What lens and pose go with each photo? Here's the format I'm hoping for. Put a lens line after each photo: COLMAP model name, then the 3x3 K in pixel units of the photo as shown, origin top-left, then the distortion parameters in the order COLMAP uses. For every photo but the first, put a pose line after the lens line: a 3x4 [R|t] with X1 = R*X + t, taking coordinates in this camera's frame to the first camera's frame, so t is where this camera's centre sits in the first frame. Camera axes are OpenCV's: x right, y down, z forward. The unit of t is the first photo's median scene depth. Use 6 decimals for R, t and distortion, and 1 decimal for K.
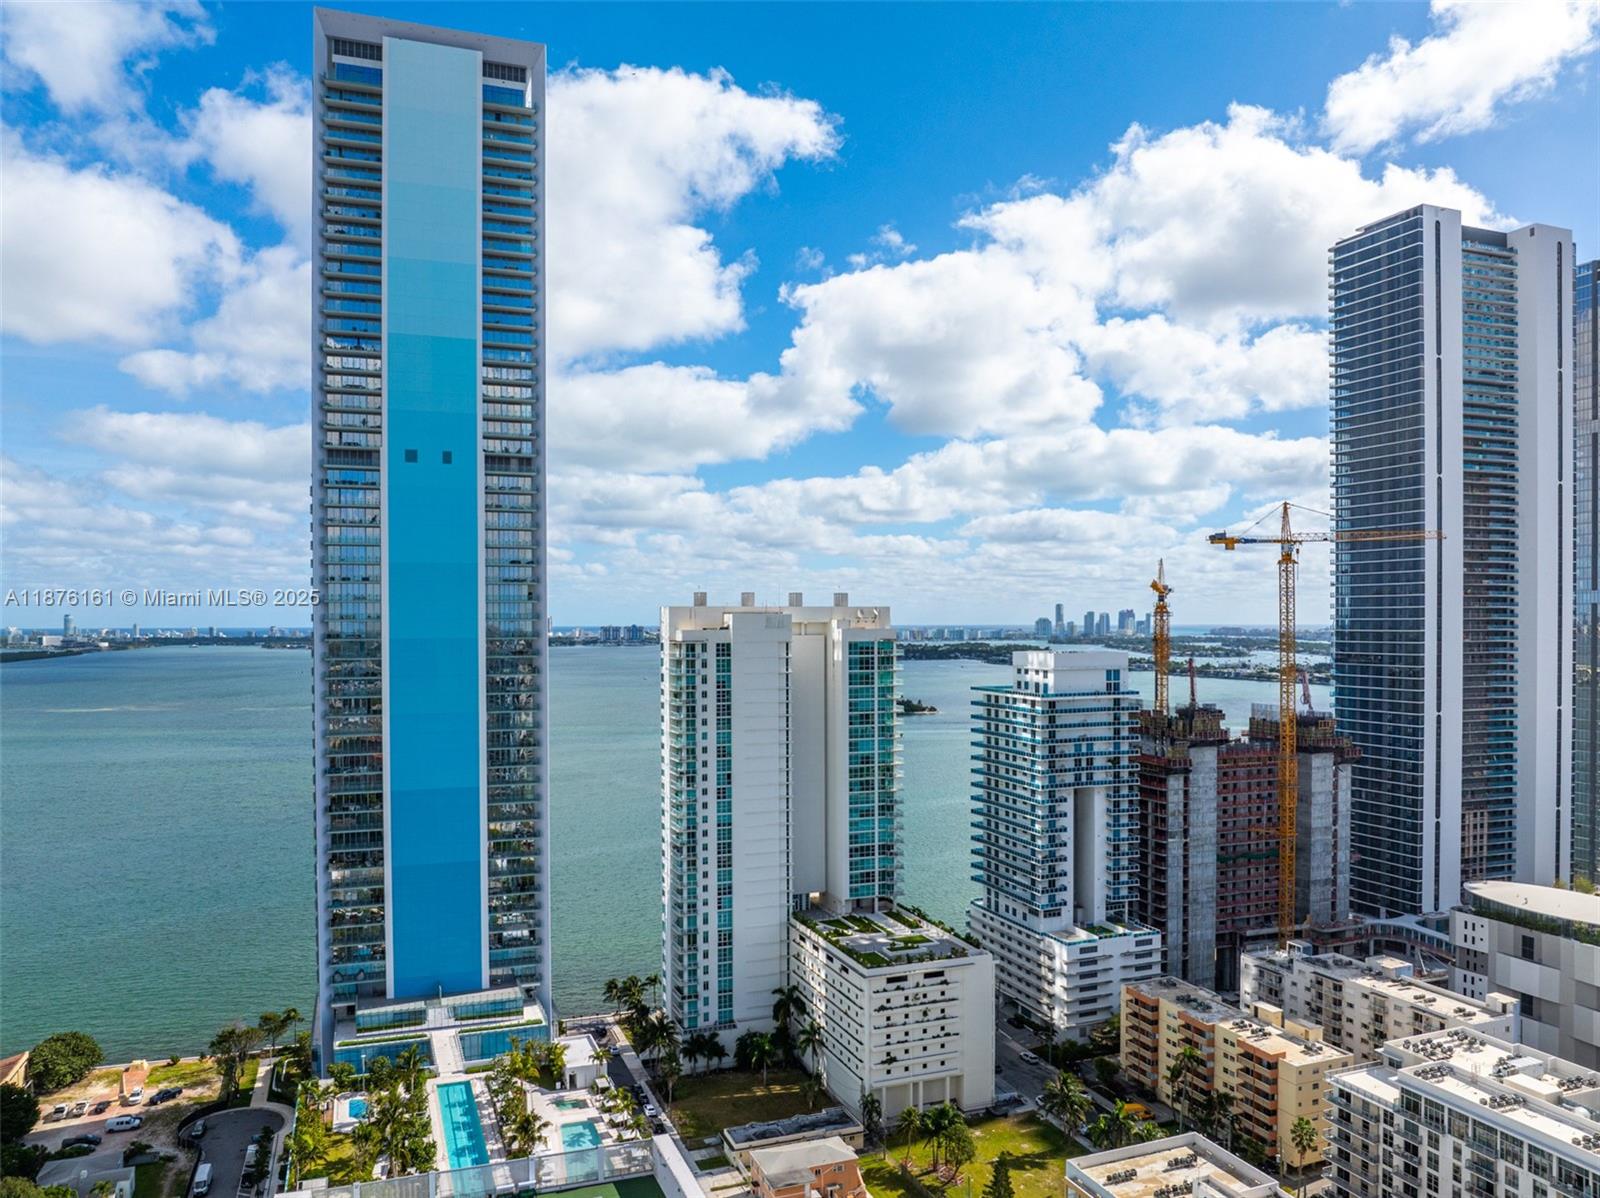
lens RADIAL K [[1139.7, 0, 776.3], [0, 1139.7, 648.1], [0, 0, 1]] dist [-0.000865, -0.022418]
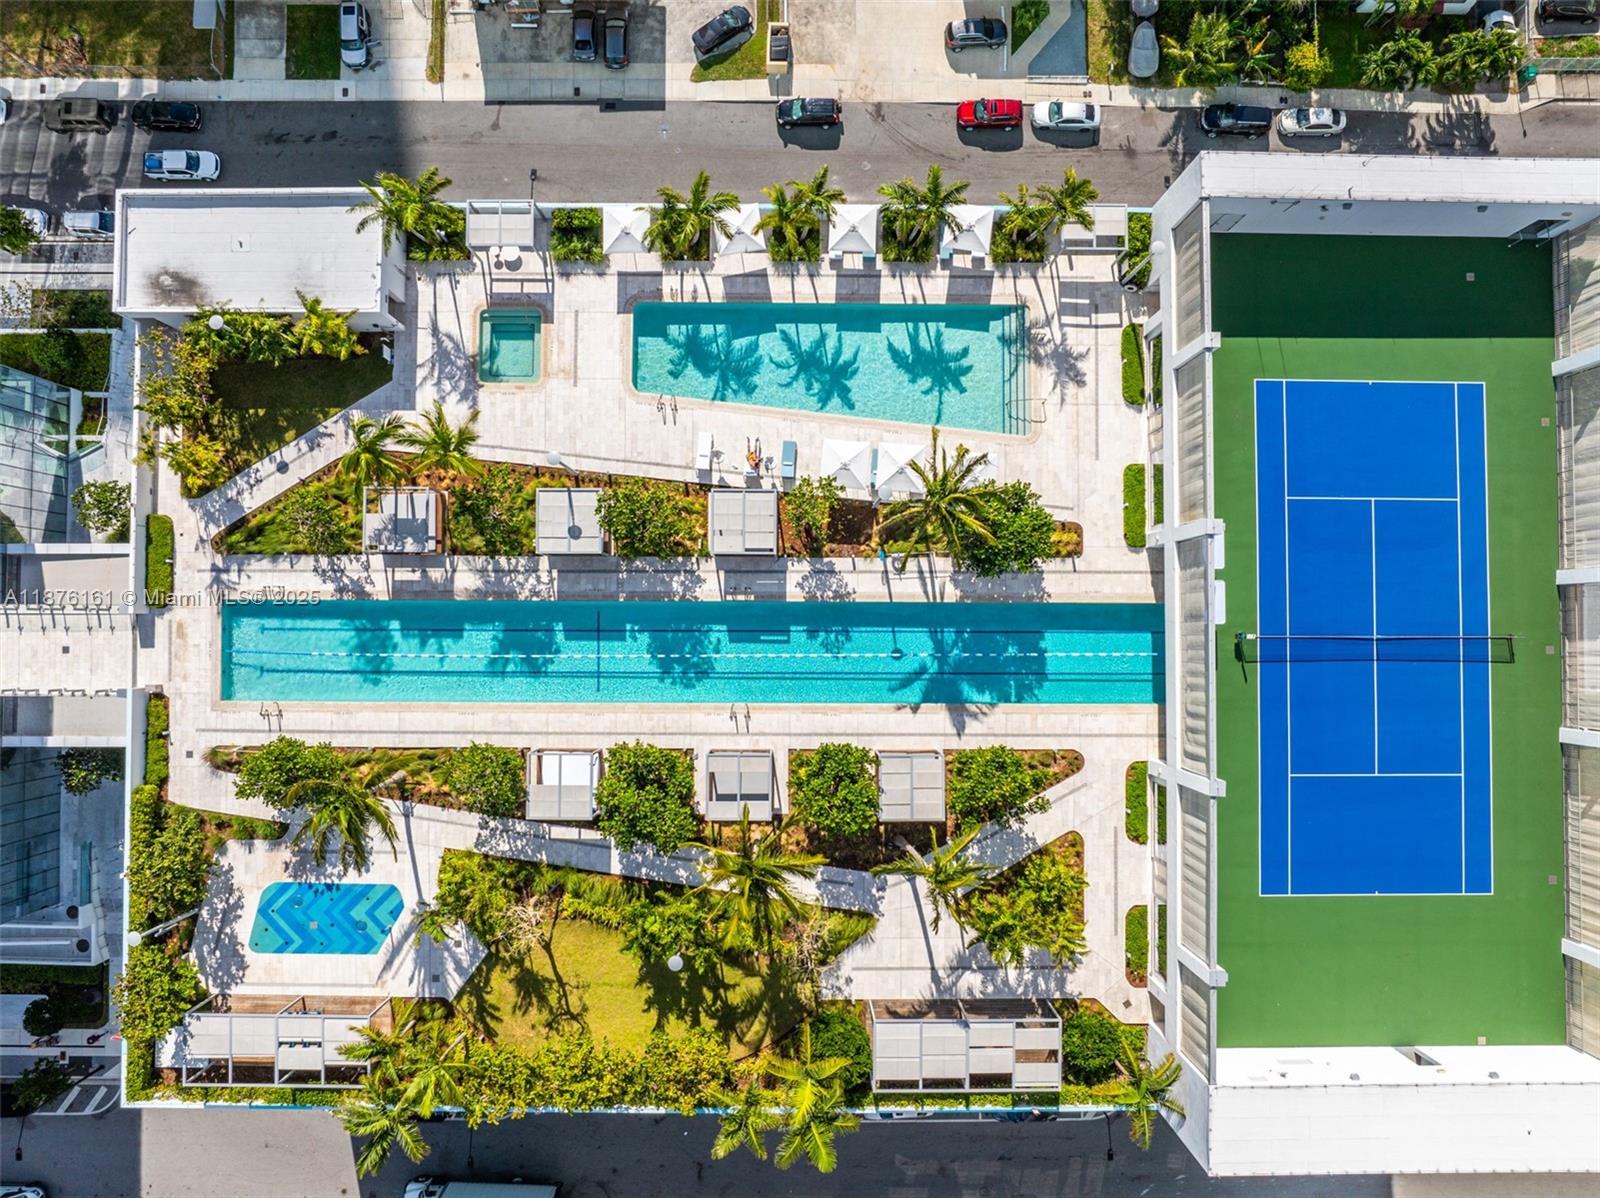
lens RADIAL K [[1123.9, 0, 800.0], [0, 1123.9, 599.0], [0, 0, 1]] dist [-0.040872, 0.043100]
pose [[0.342869, -0.938702, 0.035758, -0.164414], [0.010486, 0.041888, 0.999067, 0.046675], [-0.939325, -0.342174, 0.024205, 0.615067]]
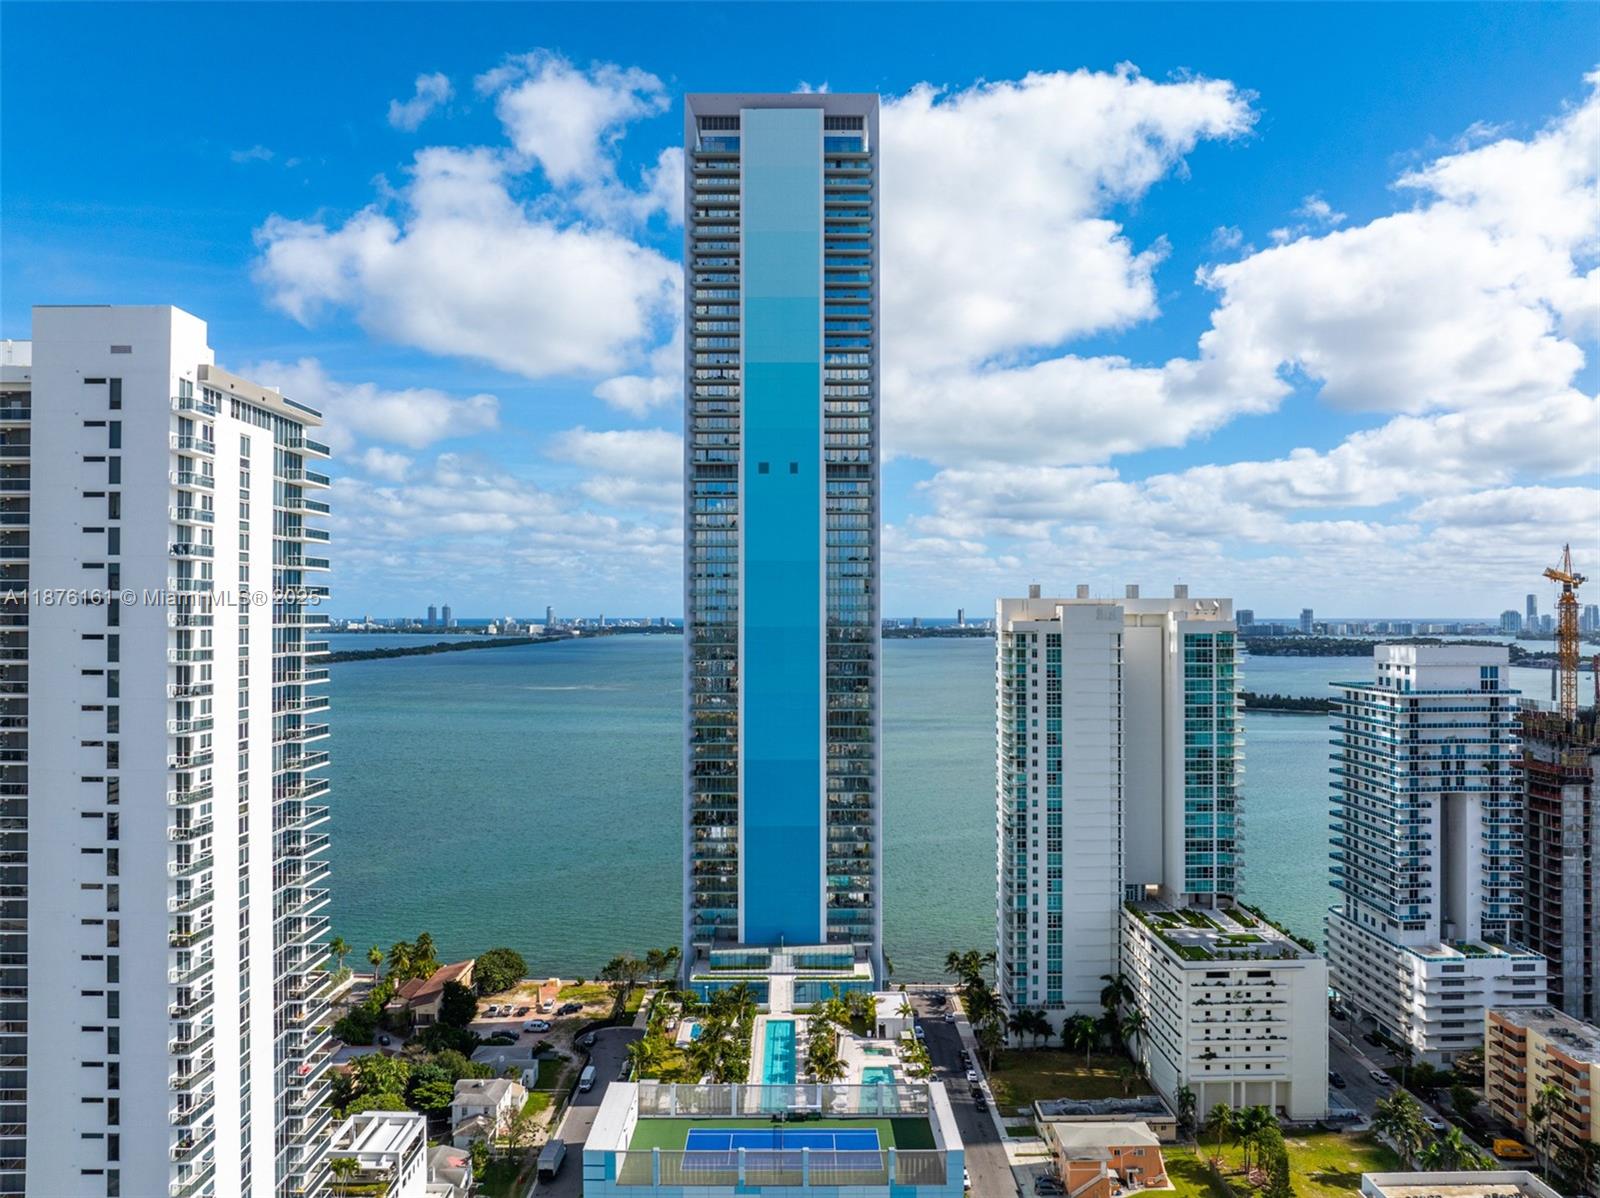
lens RADIAL K [[1123.9, 0, 800.0], [0, 1123.9, 599.0], [0, 0, 1]] dist [-0.040872, 0.043100]
pose [[0.941959, -0.001759, -0.335724, 0.078764], [-0.010290, 0.999365, -0.034107, 0.001075], [0.335571, 0.035582, 0.941343, -0.039866]]
